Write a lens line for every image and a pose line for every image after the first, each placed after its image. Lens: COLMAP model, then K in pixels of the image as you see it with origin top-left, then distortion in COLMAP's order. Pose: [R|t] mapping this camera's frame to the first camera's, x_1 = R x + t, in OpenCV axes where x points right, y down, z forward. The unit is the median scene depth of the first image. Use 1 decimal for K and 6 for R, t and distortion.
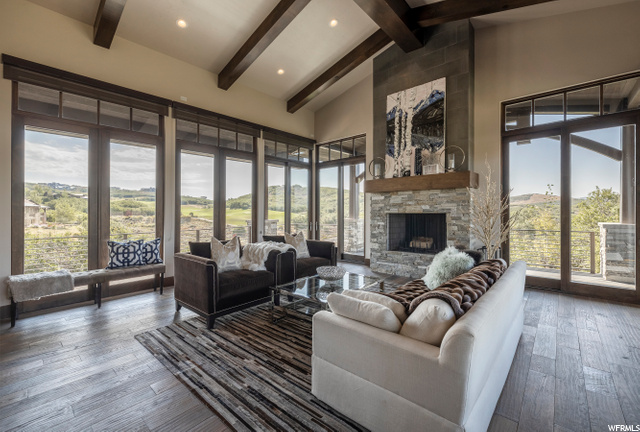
lens RADIAL K [[266.1, 0, 330.9], [0, 266.1, 206.4], [0, 0, 1]] dist [-0.005070, -0.001869]
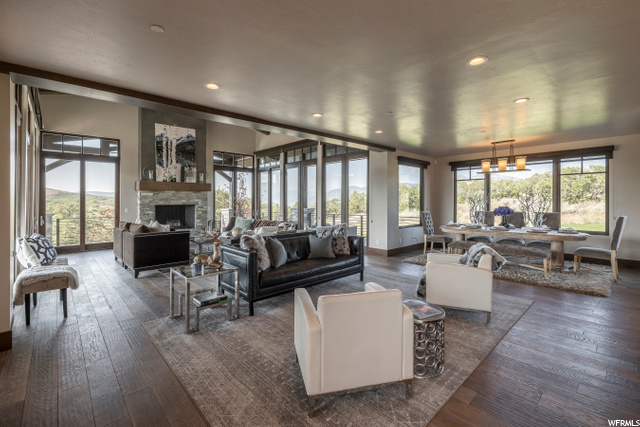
lens RADIAL K [[272.4, 0, 300.3], [0, 272.4, 190.7], [0, 0, 1]] dist [0.005057, 0.001297]
pose [[0.181884, 0.046921, 0.982200, -1.165768], [-0.008688, 0.998899, -0.046110, 0.009344], [-0.983282, -0.000147, 0.182091, -0.041496]]
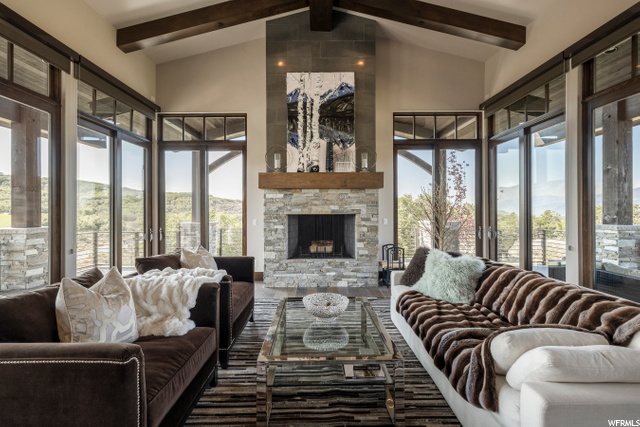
lens RADIAL K [[272.4, 0, 321.1], [0, 272.4, 209.2], [0, 0, 1]] dist [0.005057, 0.001297]
pose [[0.764972, 0.006553, 0.644030, -0.272086], [-0.011227, 0.999932, 0.003162, 0.005437], [-0.643966, -0.009649, 0.764994, 0.298714]]
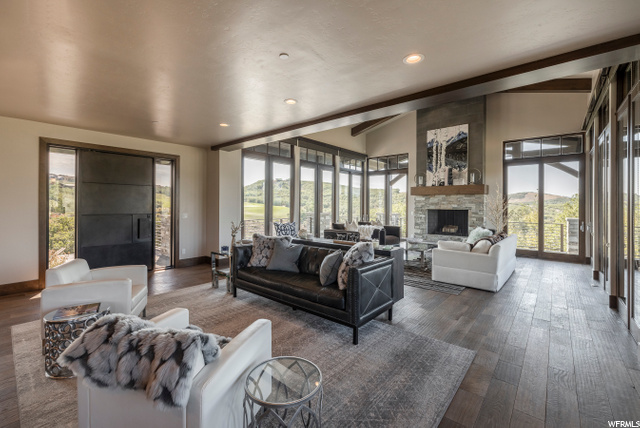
lens RADIAL K [[272.4, 0, 331.4], [0, 272.4, 195.6], [0, 0, 1]] dist [0.005057, 0.001297]
pose [[0.999744, 0.014805, 0.017132, -0.379771], [-0.014488, 0.999724, -0.018470, -0.015754], [-0.017400, 0.018217, 0.999683, -0.566138]]
